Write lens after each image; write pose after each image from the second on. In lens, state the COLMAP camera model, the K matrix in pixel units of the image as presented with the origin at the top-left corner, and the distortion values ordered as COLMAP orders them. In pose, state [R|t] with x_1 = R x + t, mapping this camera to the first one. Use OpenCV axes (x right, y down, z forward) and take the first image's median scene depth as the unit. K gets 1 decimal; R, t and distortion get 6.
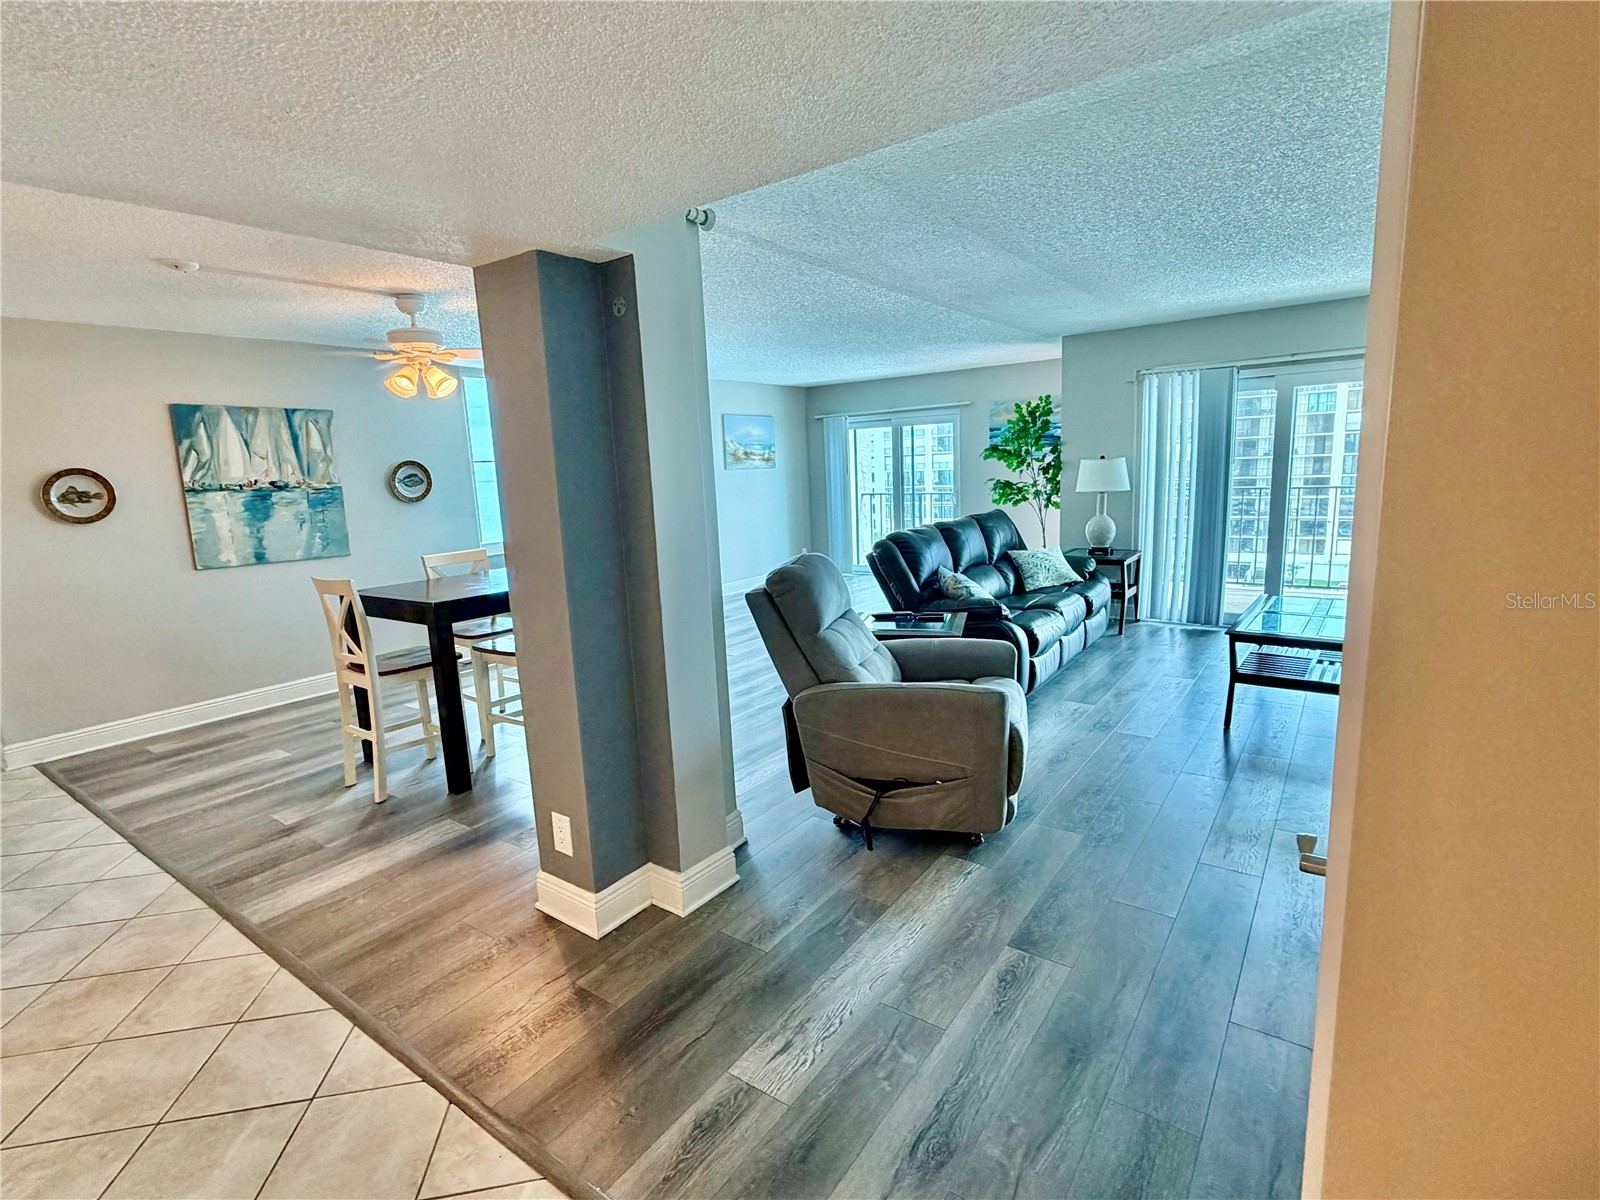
lens RADIAL K [[769.6, 0, 799.7], [0, 769.6, 597.5], [0, 0, 1]] dist [0.000400, 0.000010]
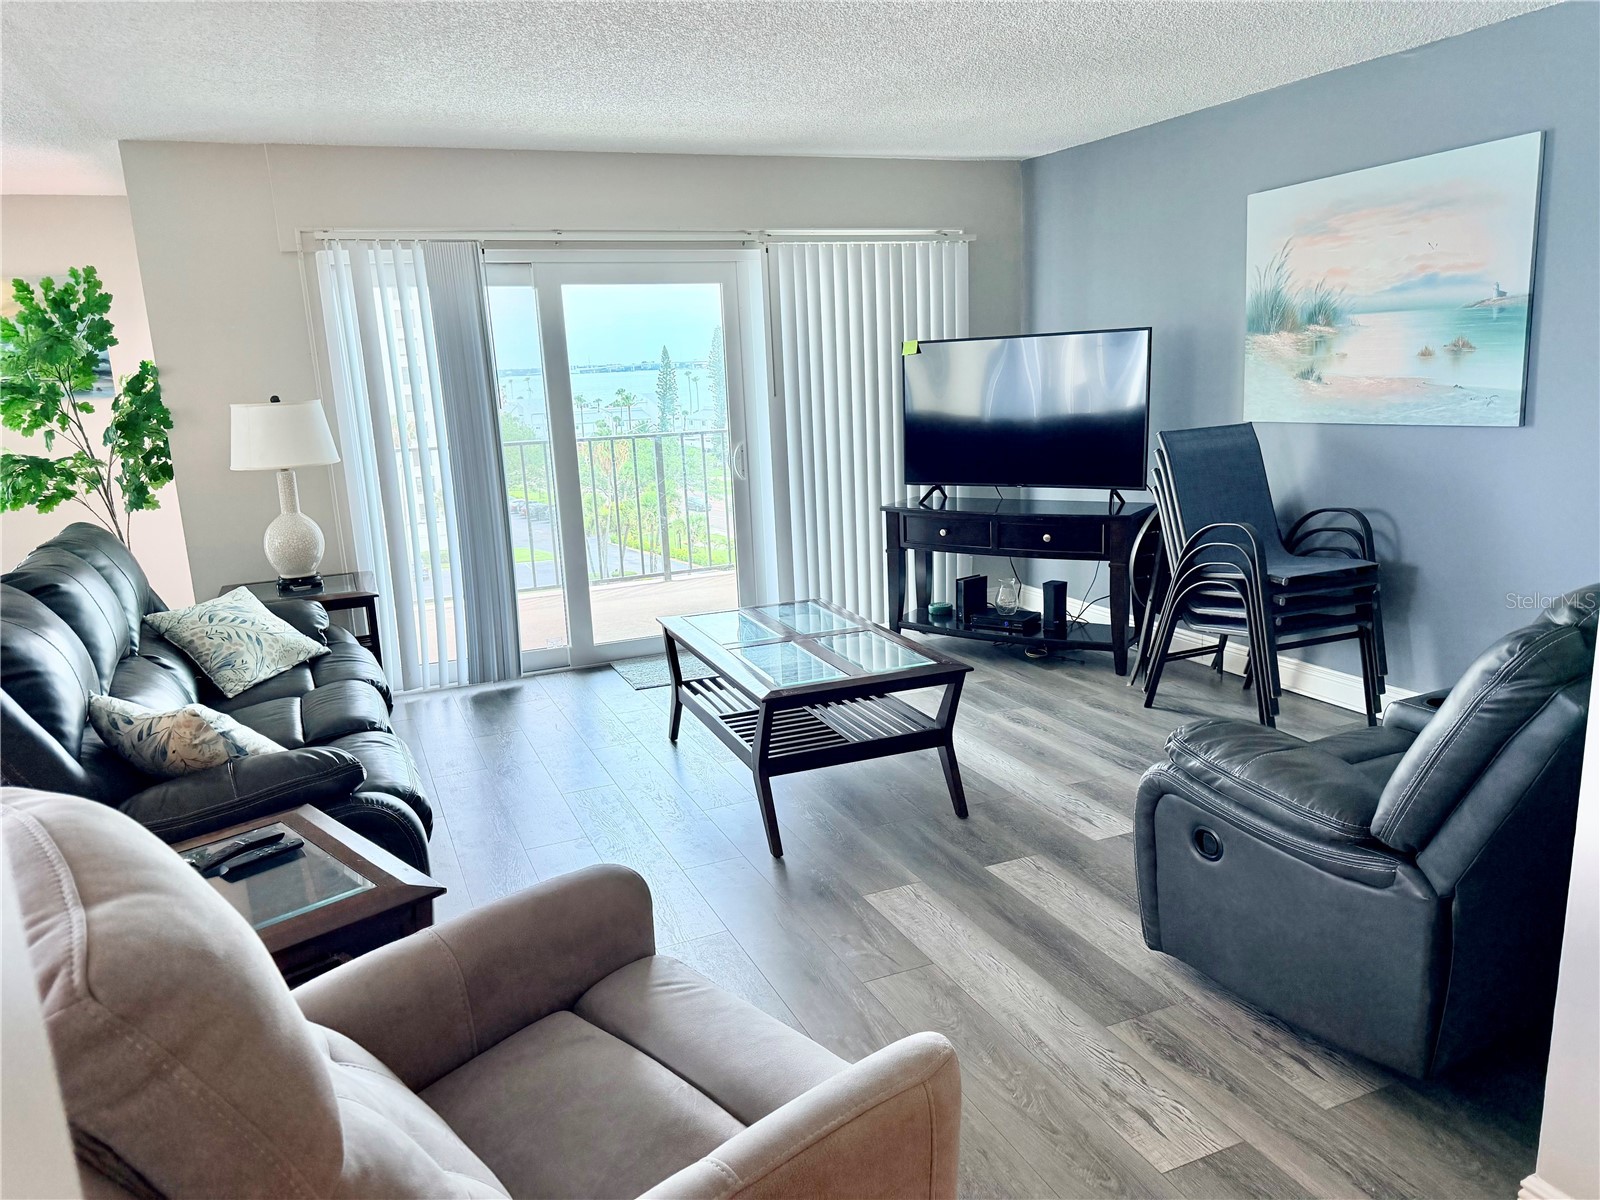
lens RADIAL K [[1145.3, 0, 801.5], [0, 1145.3, 606.6], [0, 0, 1]] dist [0.055859, -0.036009]
pose [[0.529382, -0.163577, 0.832464, -0.074960], [0.170109, 0.981775, 0.084740, -0.055225], [-0.831154, 0.096749, 0.547560, 0.313770]]
